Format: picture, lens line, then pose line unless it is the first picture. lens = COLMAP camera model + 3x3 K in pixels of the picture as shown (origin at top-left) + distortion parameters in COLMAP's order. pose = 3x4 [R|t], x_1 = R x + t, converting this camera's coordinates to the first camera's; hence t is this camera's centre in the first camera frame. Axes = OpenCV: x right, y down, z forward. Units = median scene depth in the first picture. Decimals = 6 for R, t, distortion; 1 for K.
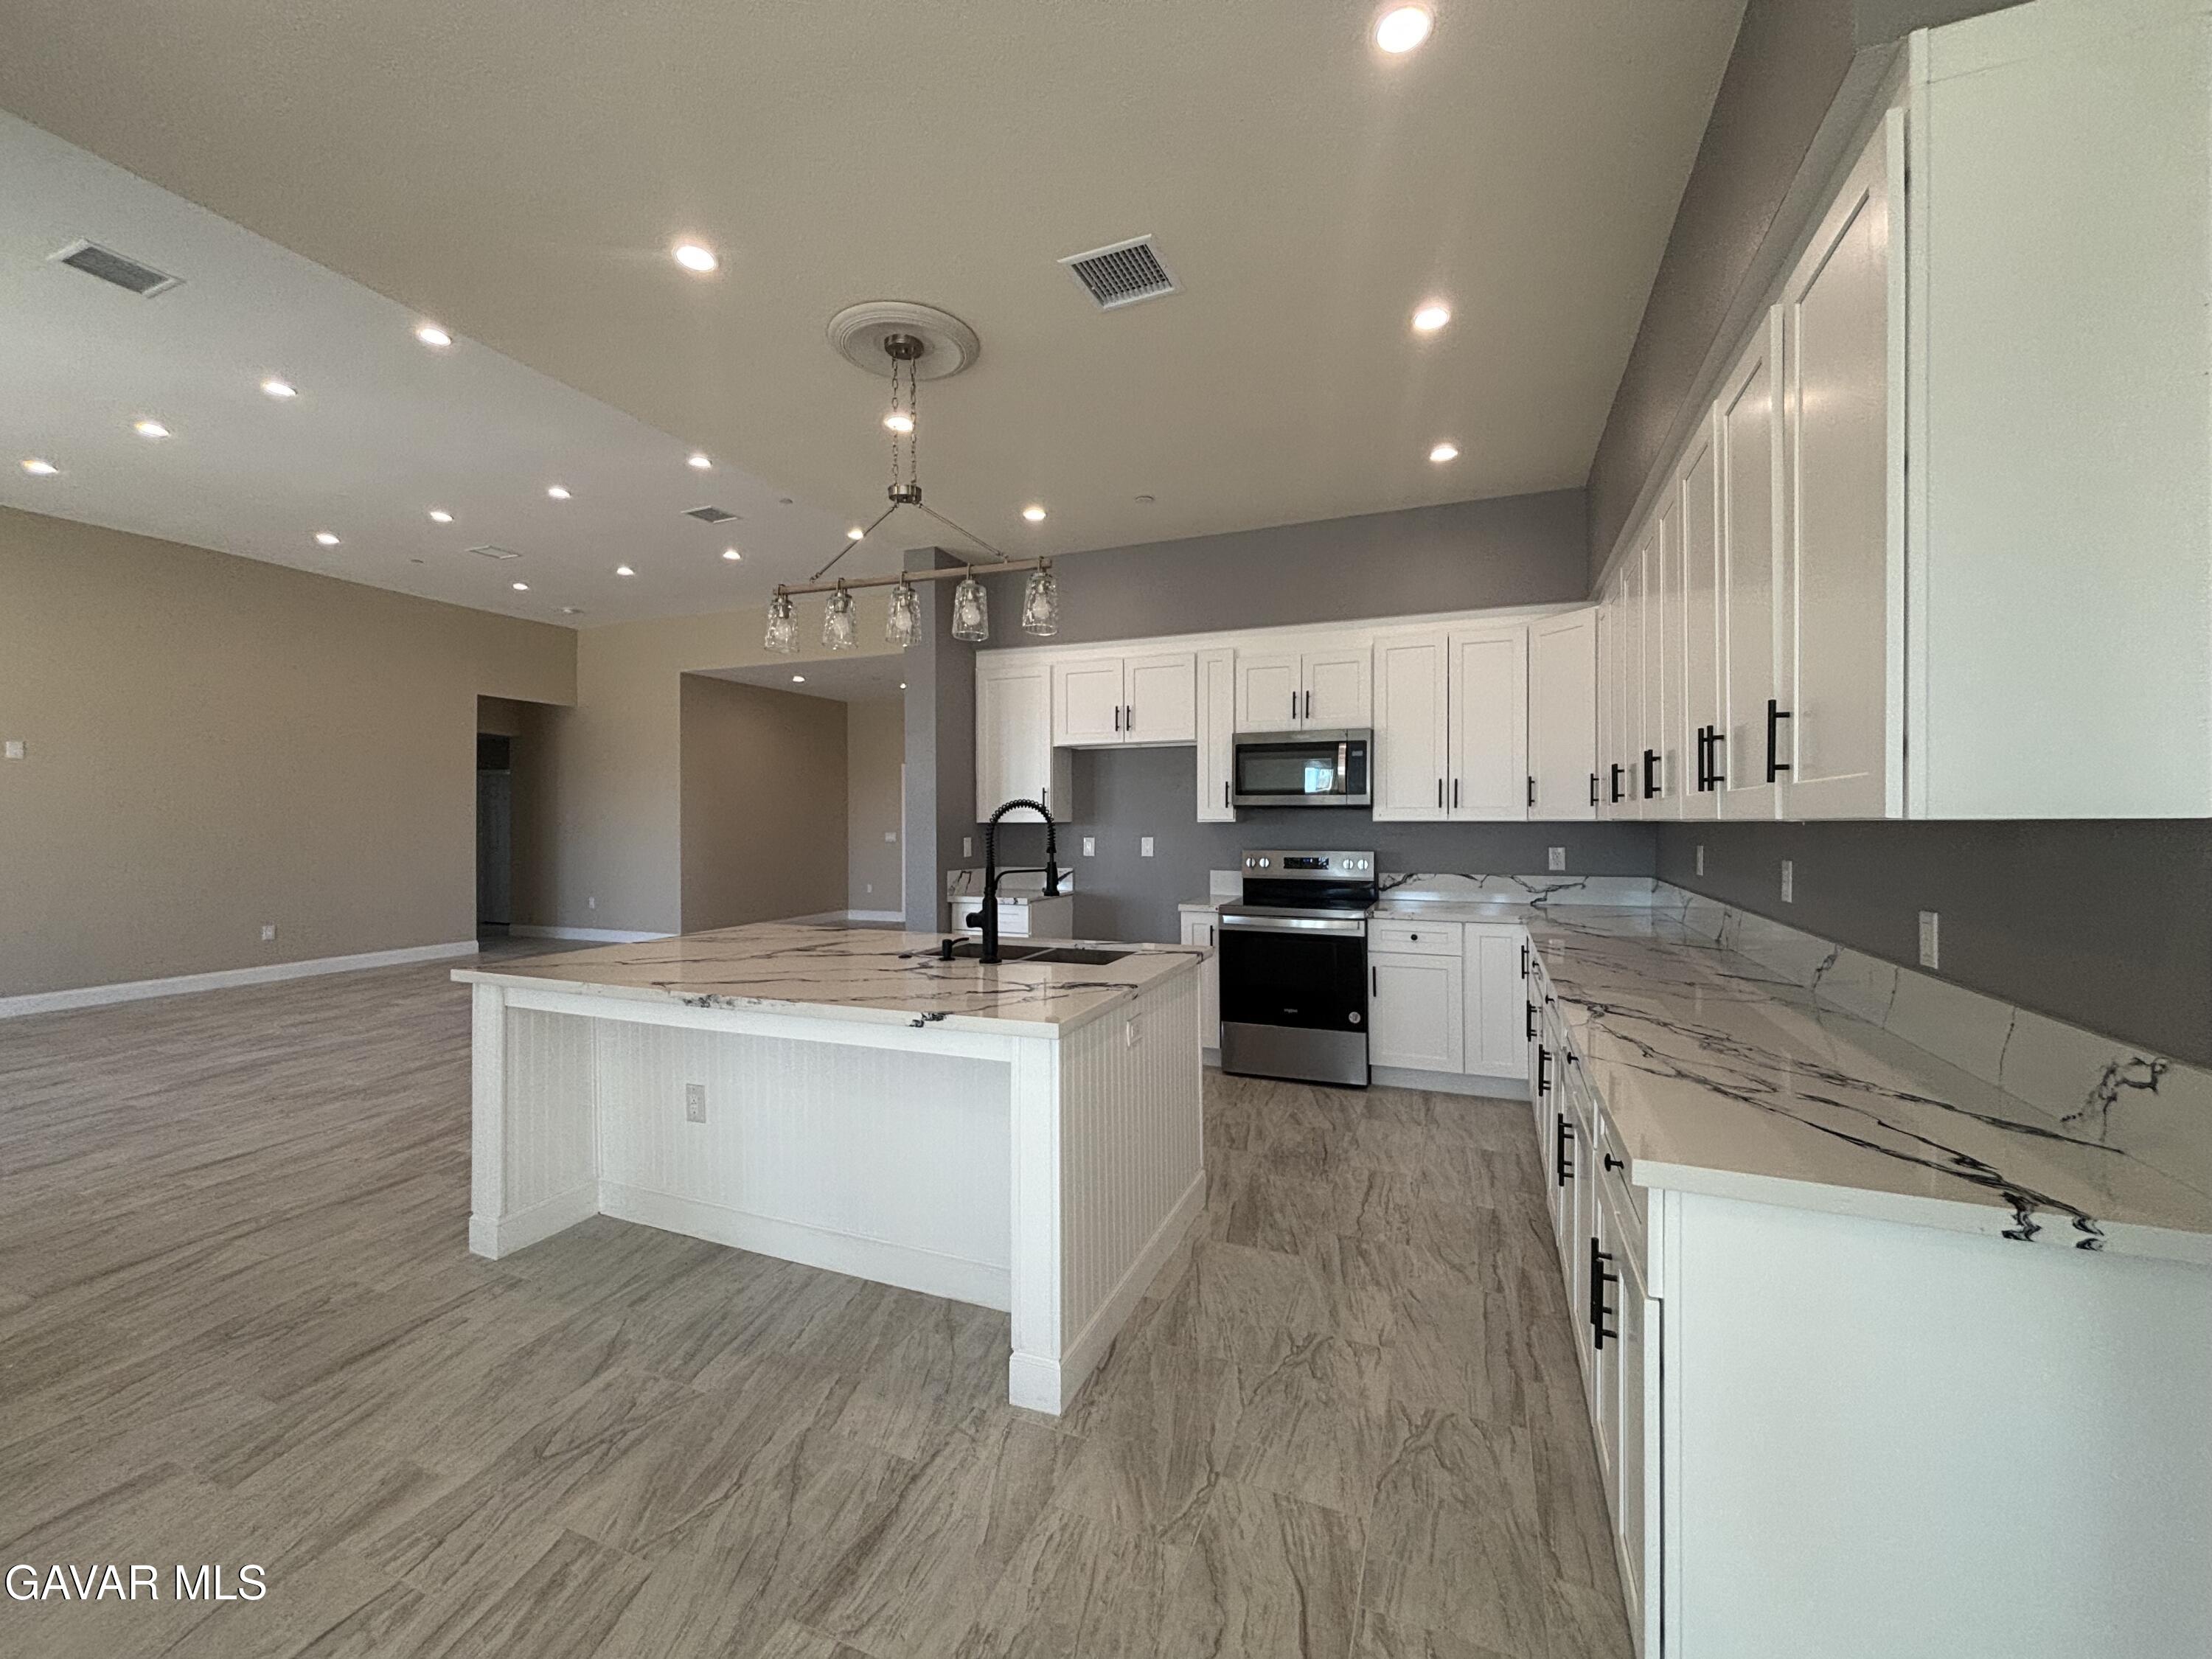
lens RADIAL K [[879.9, 0, 1107.5], [0, 879.9, 834.5], [0, 0, 1]] dist [0.000735, 0.000855]
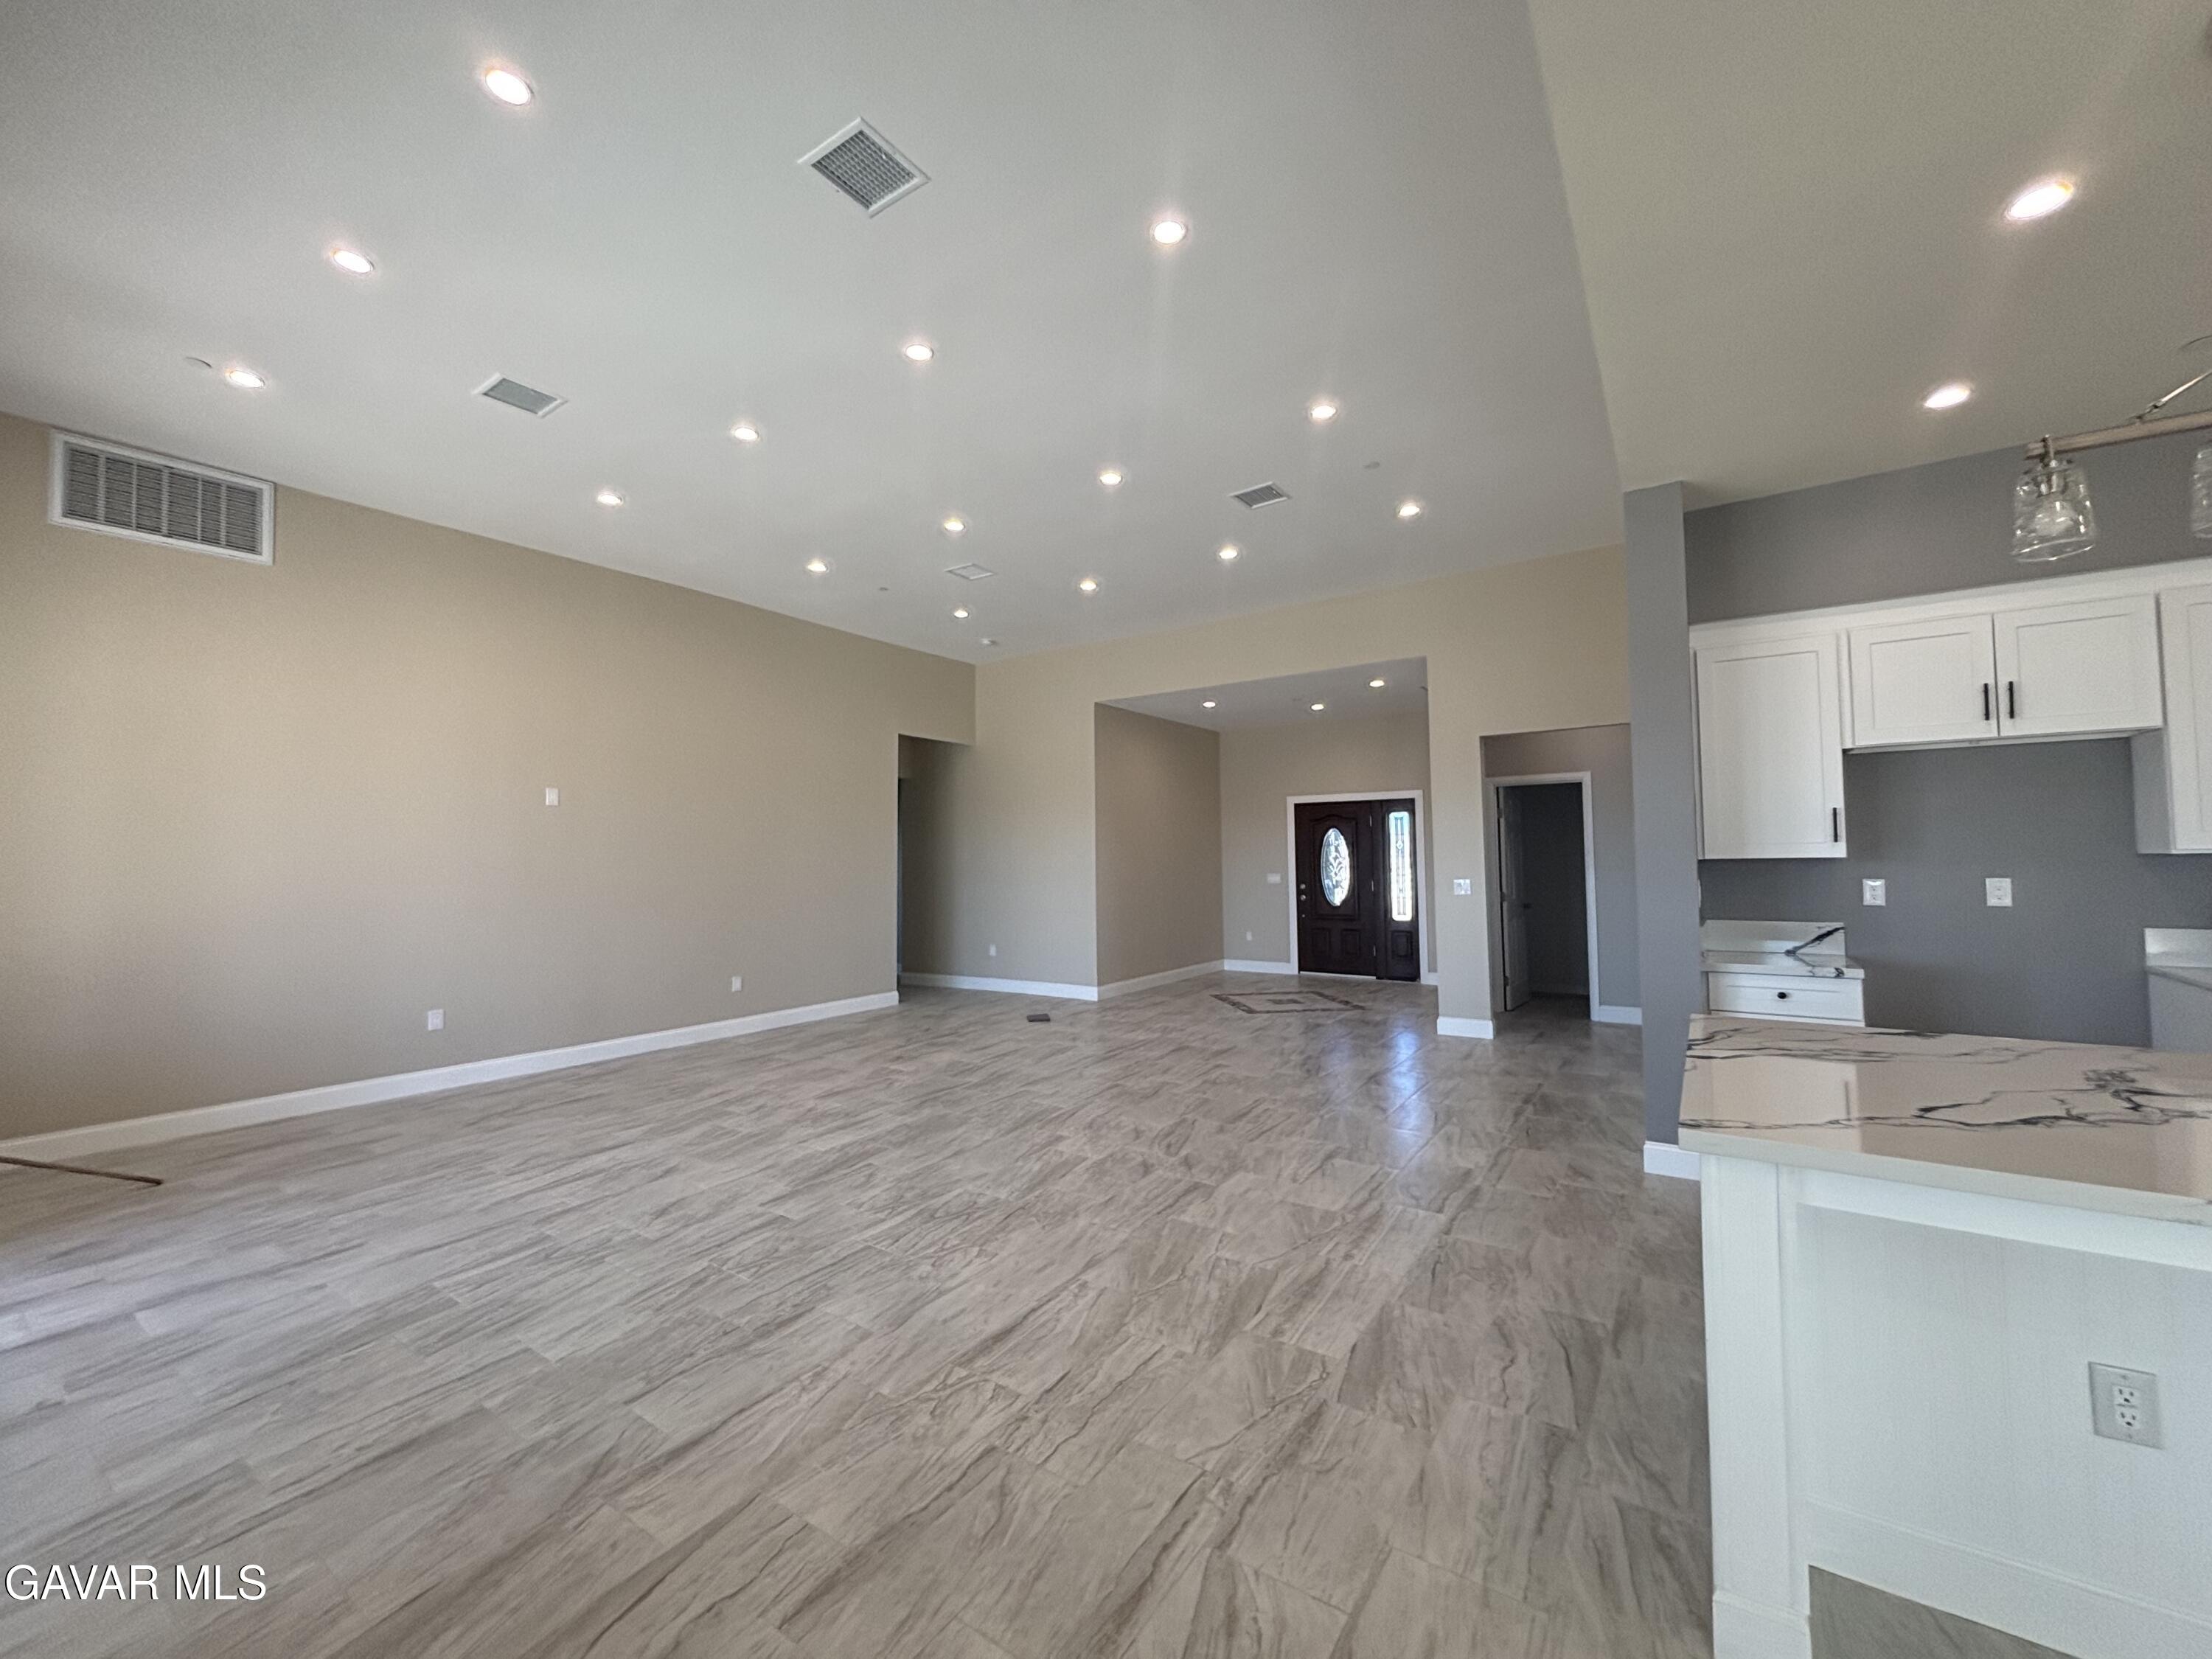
lens RADIAL K [[879.9, 0, 1109.3], [0, 879.9, 844.2], [0, 0, 1]] dist [0.000735, 0.000855]
pose [[0.977302, -0.017177, -0.211155, -0.559437], [0.009938, 0.999328, -0.035294, -0.006103], [0.211620, 0.032395, 0.976815, 0.221155]]
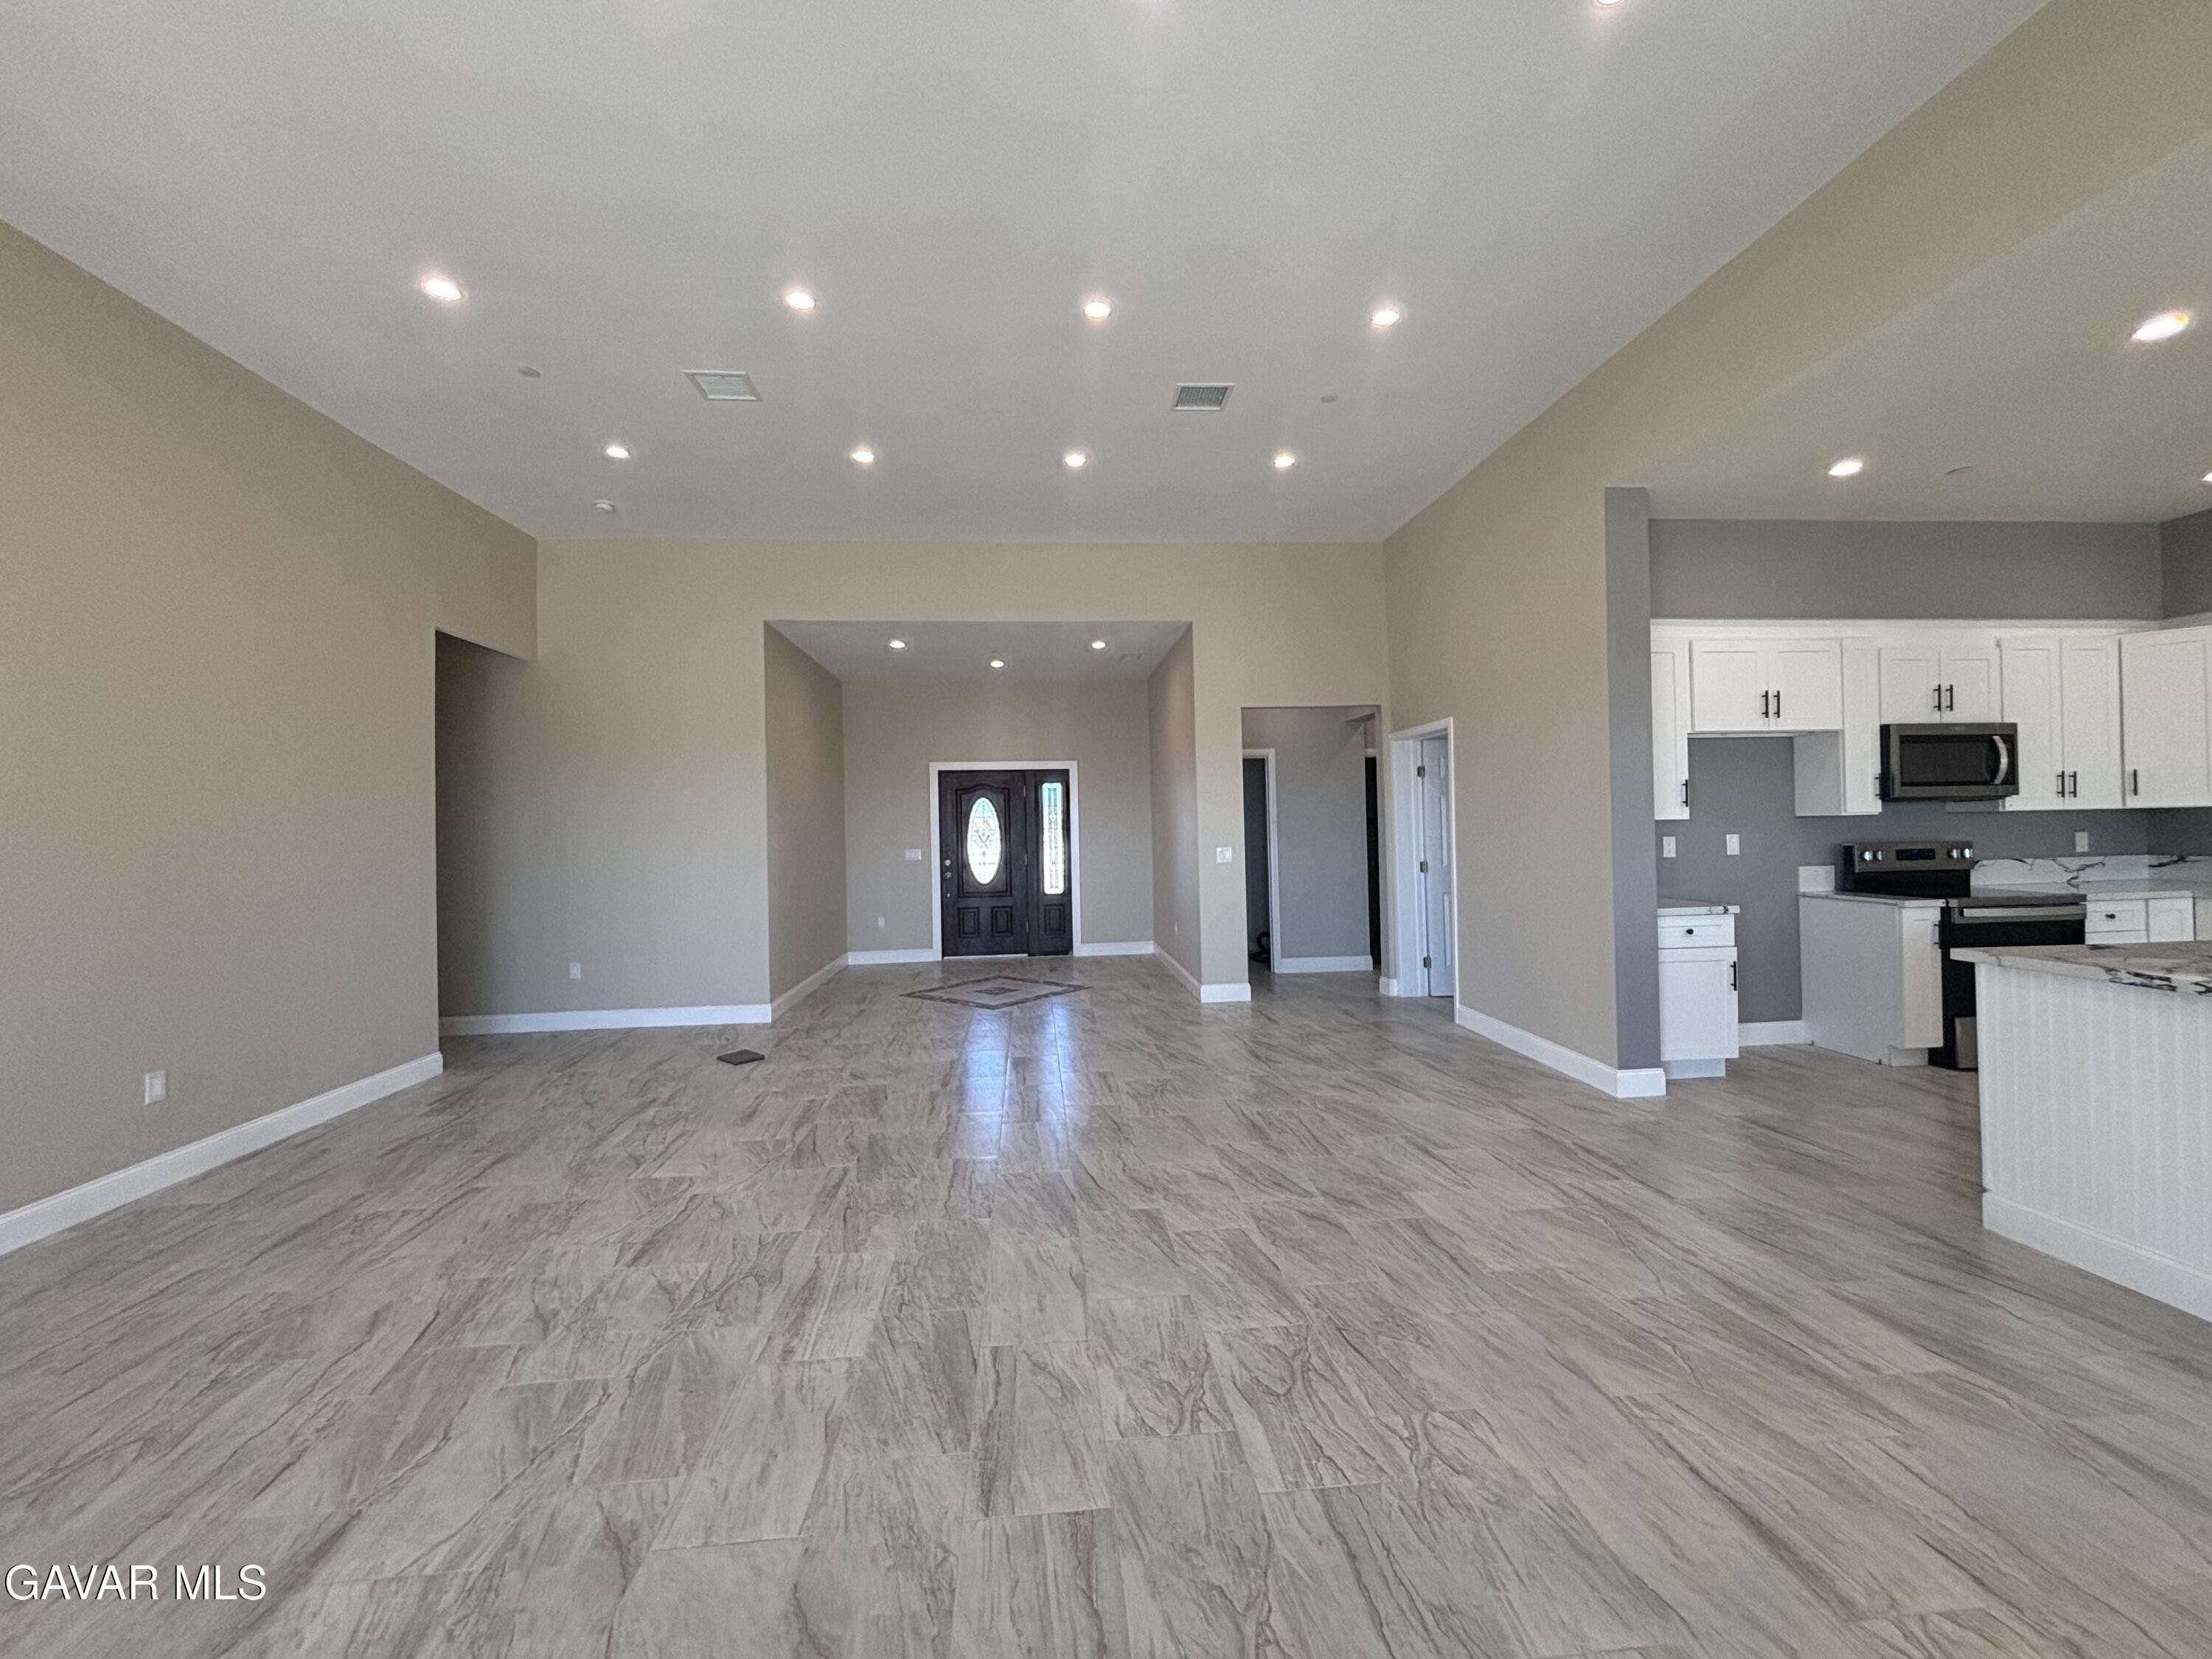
lens RADIAL K [[879.9, 0, 1109.0], [0, 879.9, 844.3], [0, 0, 1]] dist [0.000735, 0.000855]
pose [[0.891469, -0.028092, 0.452210, -1.127562], [0.029770, 0.999551, 0.003406, -0.010791], [-0.452103, 0.010426, 0.891905, 0.542964]]
